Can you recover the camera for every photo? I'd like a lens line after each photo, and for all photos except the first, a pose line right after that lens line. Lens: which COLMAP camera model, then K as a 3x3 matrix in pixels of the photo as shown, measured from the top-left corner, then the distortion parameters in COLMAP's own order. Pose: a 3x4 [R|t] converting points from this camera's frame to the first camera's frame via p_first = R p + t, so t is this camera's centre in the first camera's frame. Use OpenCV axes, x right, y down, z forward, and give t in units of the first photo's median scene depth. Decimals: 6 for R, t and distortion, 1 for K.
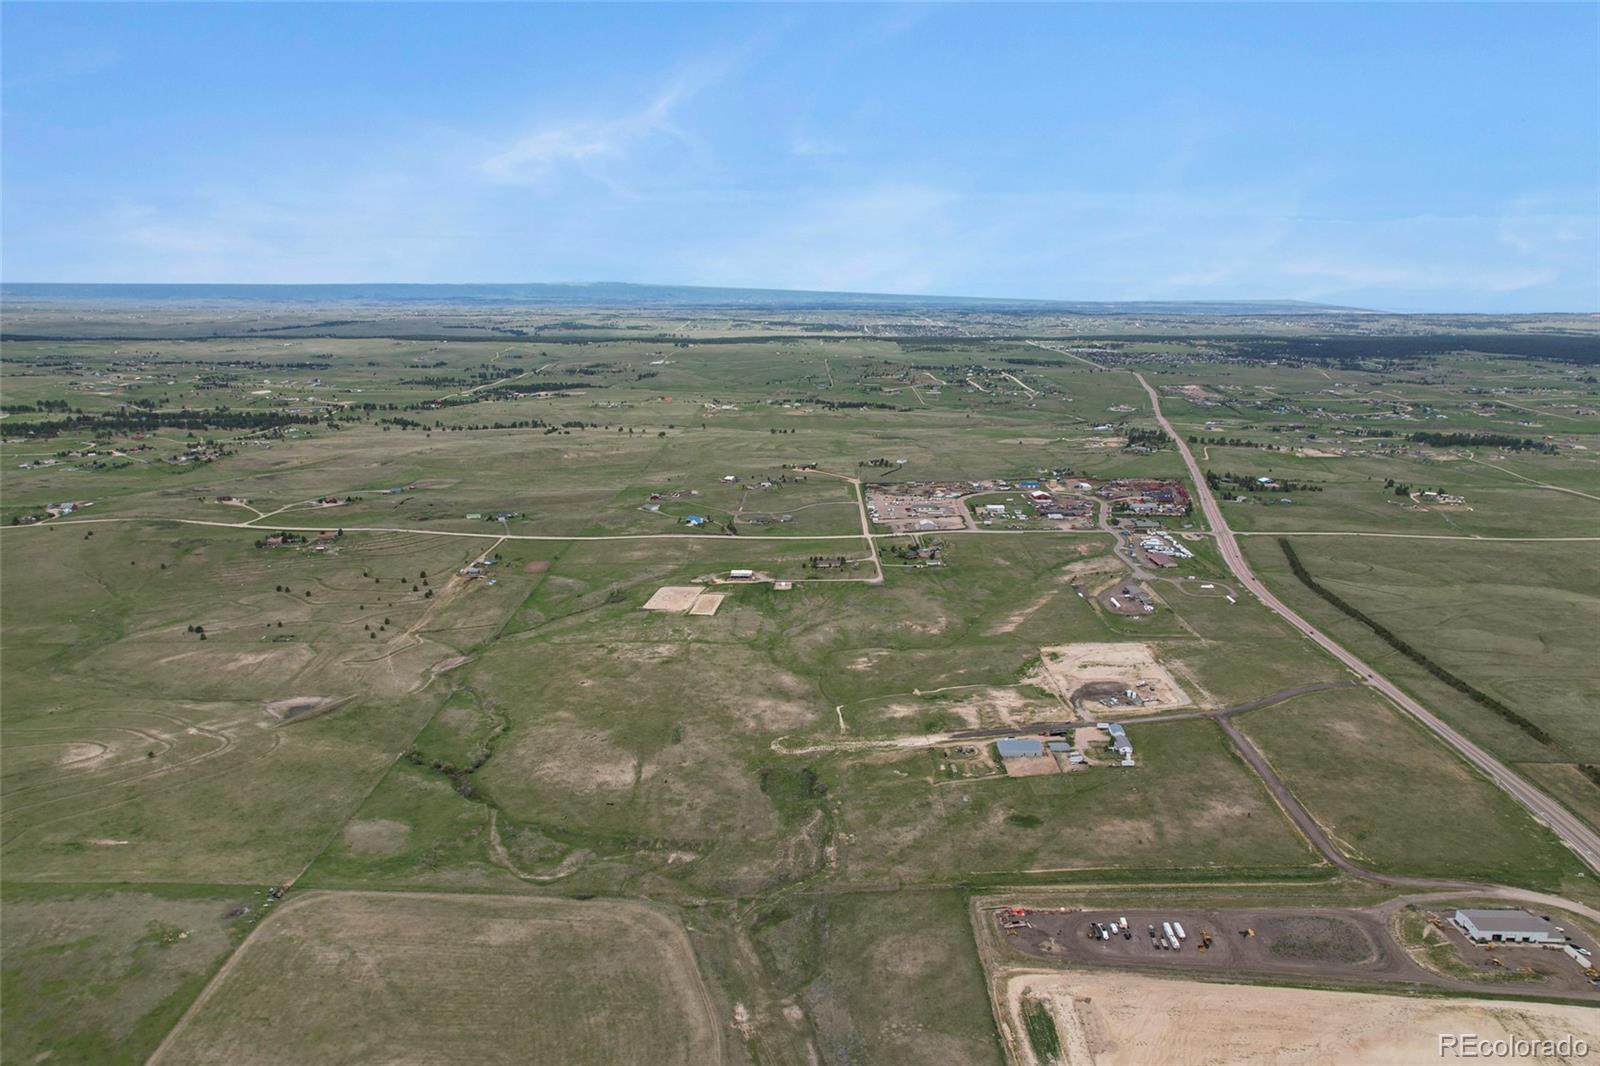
lens RADIAL K [[1024.8, 0, 803.1], [0, 1024.8, 535.9], [0, 0, 1]] dist [-0.052925, 0.063301]
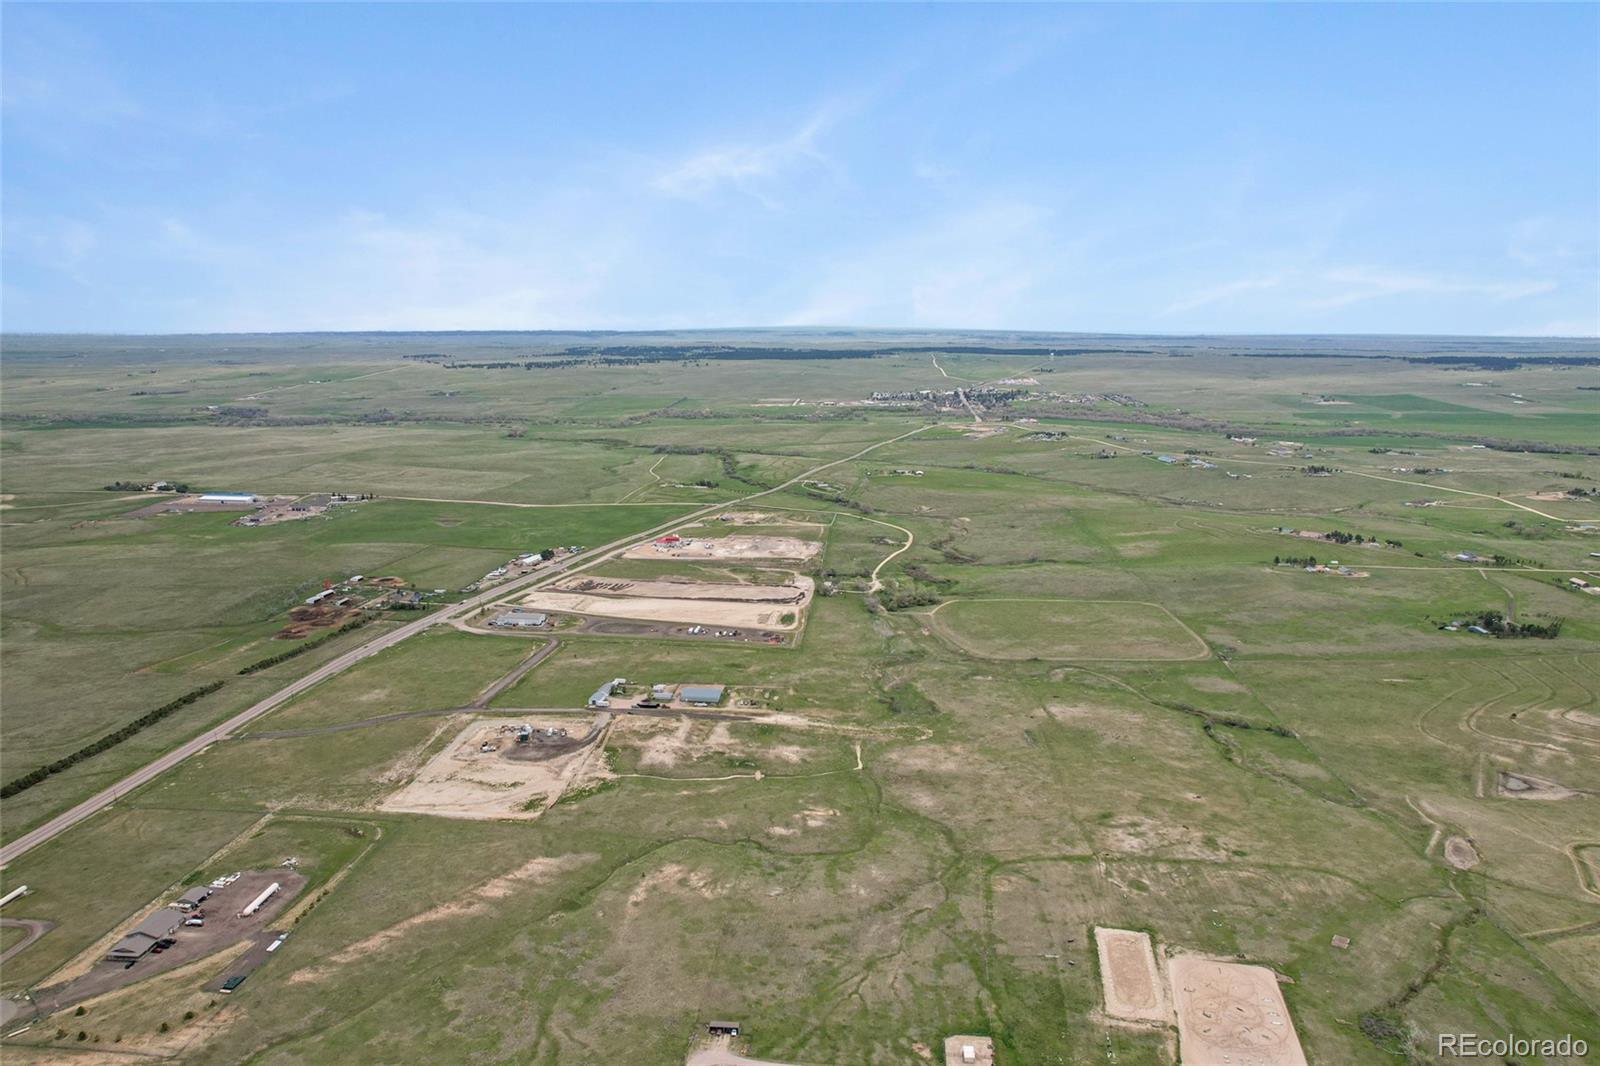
lens RADIAL K [[1042.3, 0, 809.0], [0, 1042.3, 557.2], [0, 0, 1]] dist [-0.056918, 0.069139]
pose [[-0.997461, -0.022796, 0.067471, 0.020971], [0.010162, 0.892137, 0.451651, -0.349807], [-0.070489, 0.451190, -0.889640, 1.580100]]
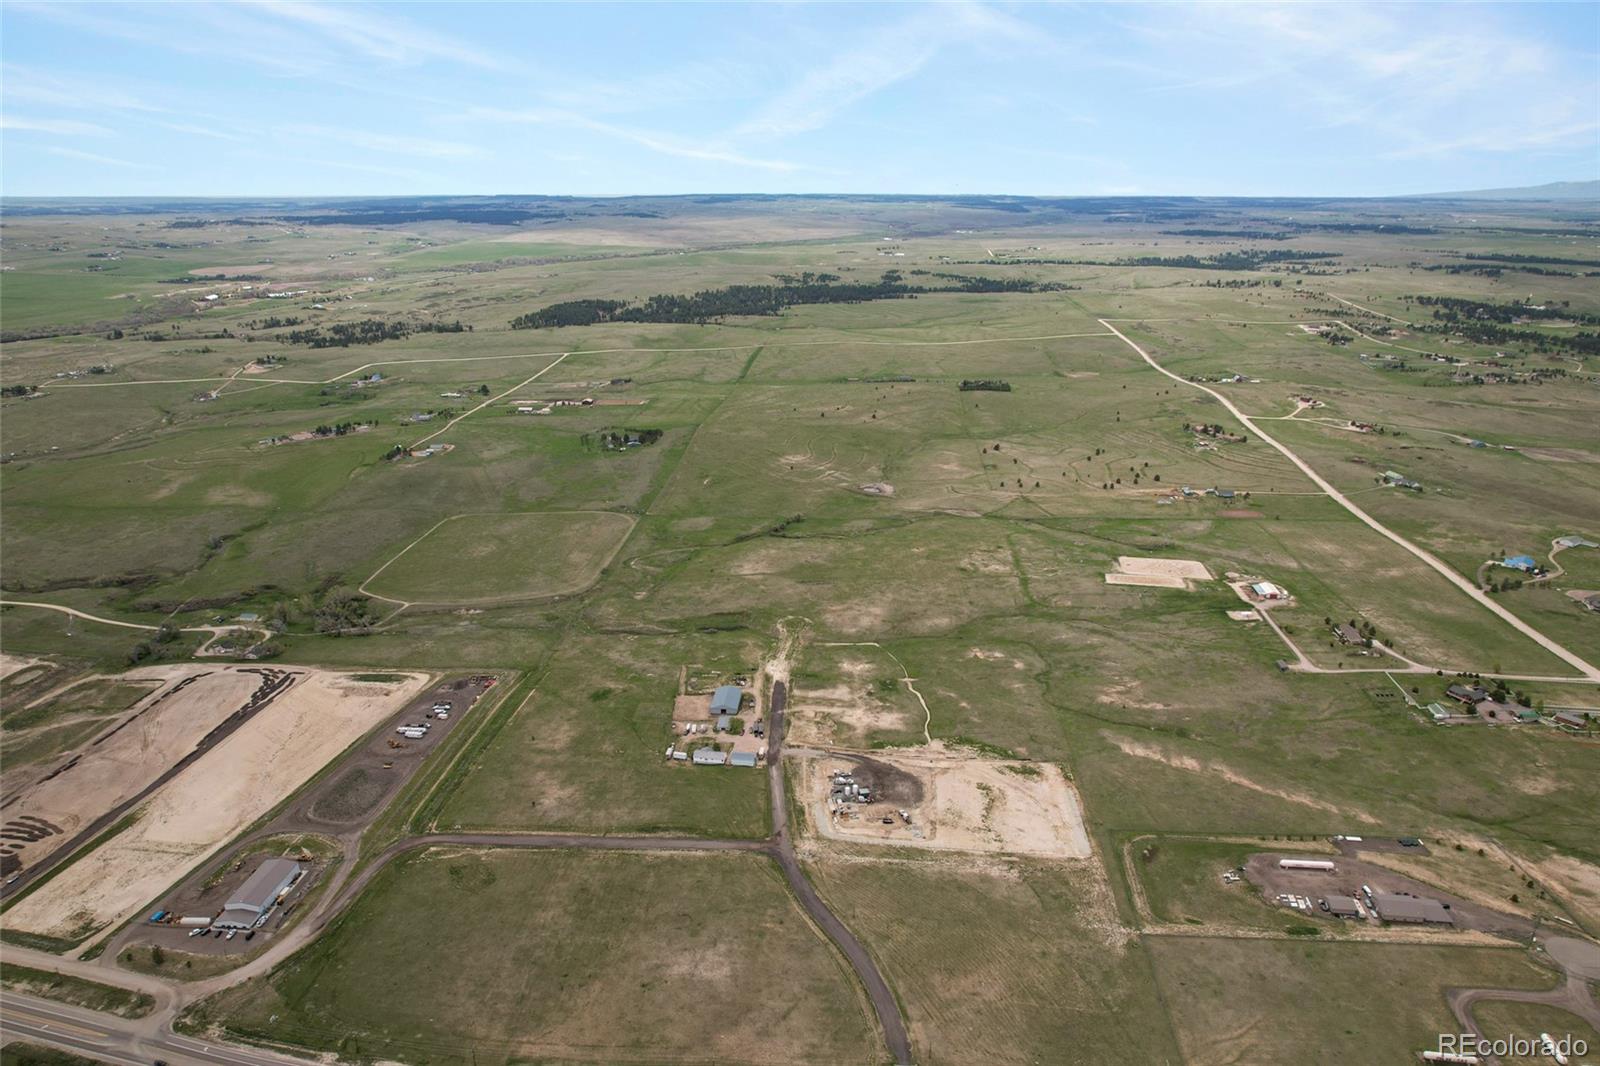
lens RADIAL K [[1039.4, 0, 804.0], [0, 1039.4, 535.2], [0, 0, 1]] dist [-0.052427, 0.062617]
pose [[-0.078098, 0.318155, -0.944817, 0.879173], [-0.241778, 0.913375, 0.327552, -0.218445], [0.967184, 0.254017, 0.005590, 0.846759]]
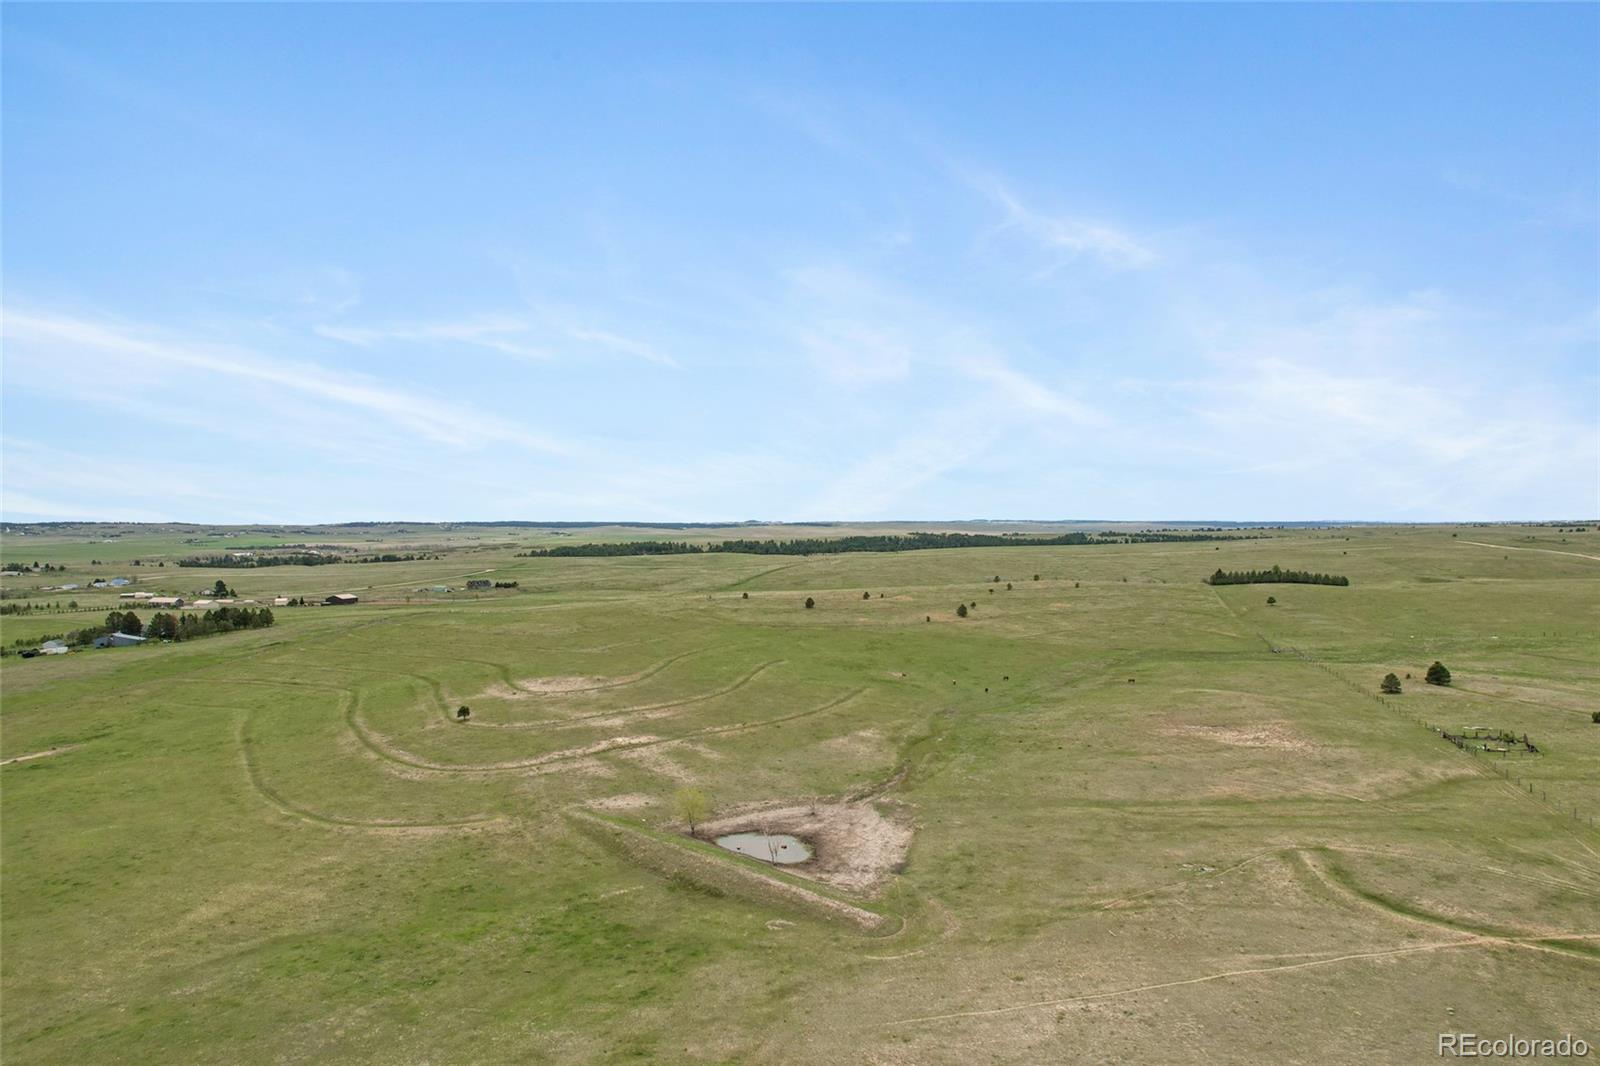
lens RADIAL K [[1039.4, 0, 804.0], [0, 1039.4, 535.2], [0, 0, 1]] dist [-0.052427, 0.062617]
pose [[-0.252612, 0.010072, -0.967515, -0.256965], [-0.232498, 0.970016, 0.070802, 0.080204], [0.939219, 0.242831, -0.242696, 0.970492]]
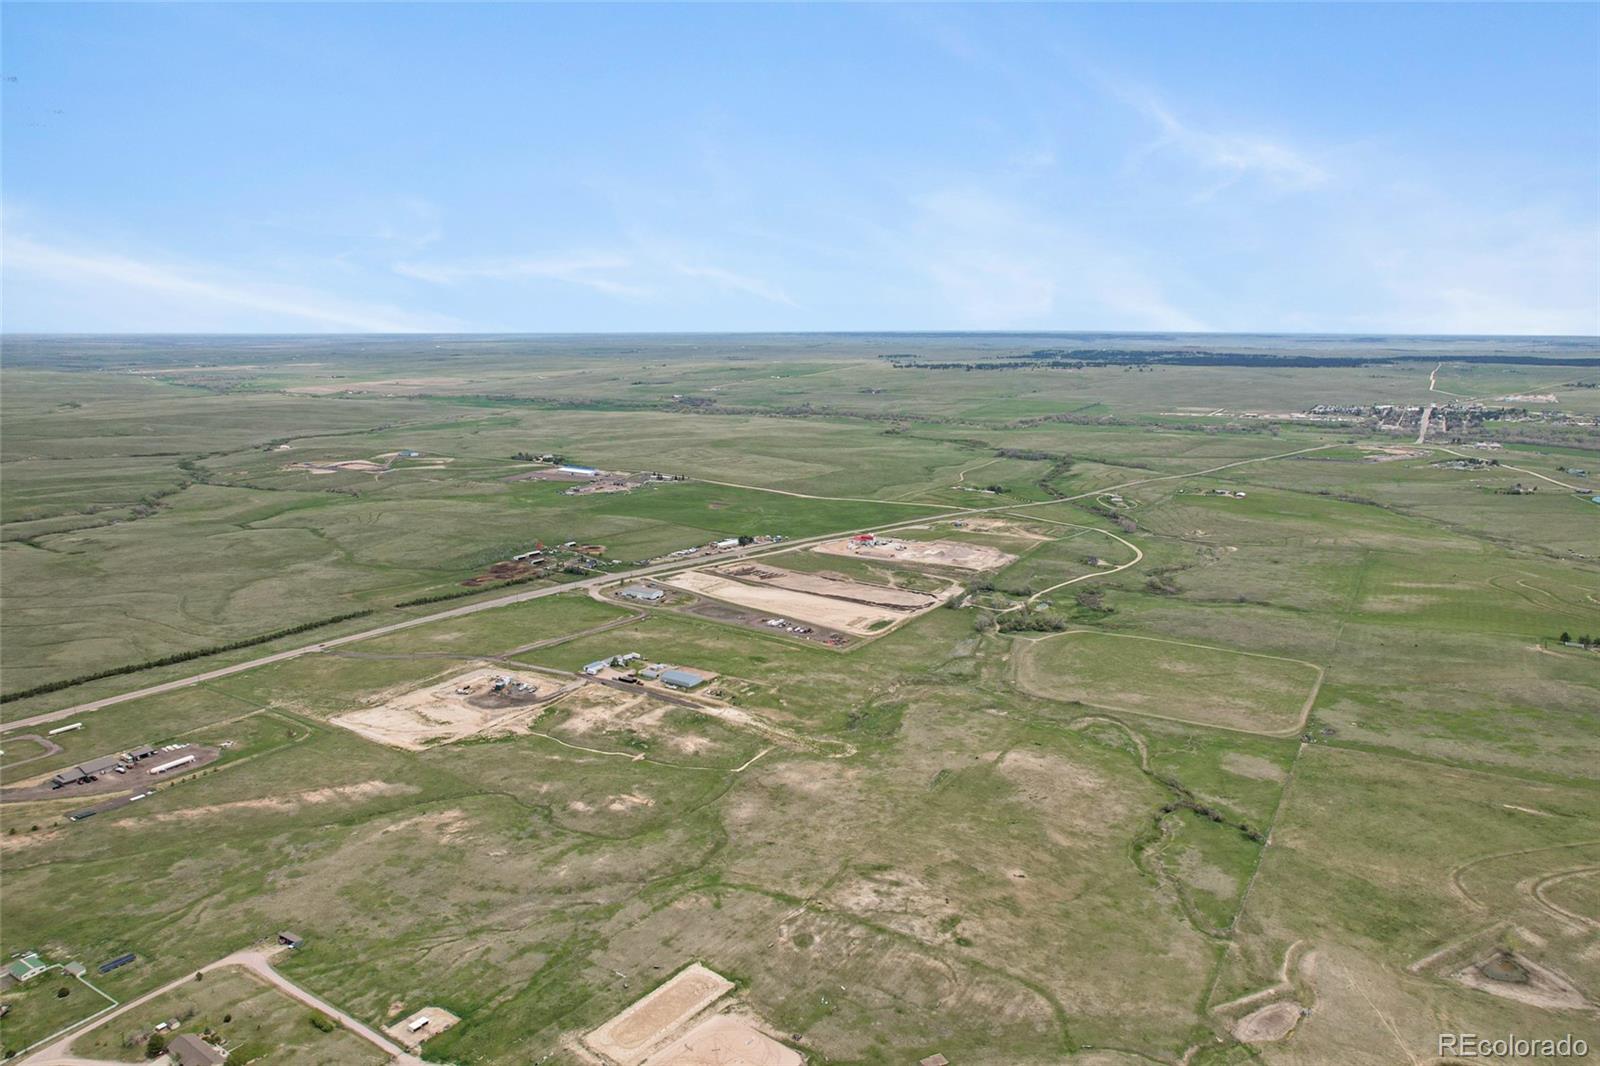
lens RADIAL K [[1039.4, 0, 804.0], [0, 1039.4, 535.2], [0, 0, 1]] dist [-0.052427, 0.062617]
pose [[-0.851444, -0.110726, 0.512623, -0.399341], [0.122456, 0.908465, 0.399621, -0.319084], [-0.509948, 0.403028, -0.759948, 1.444625]]
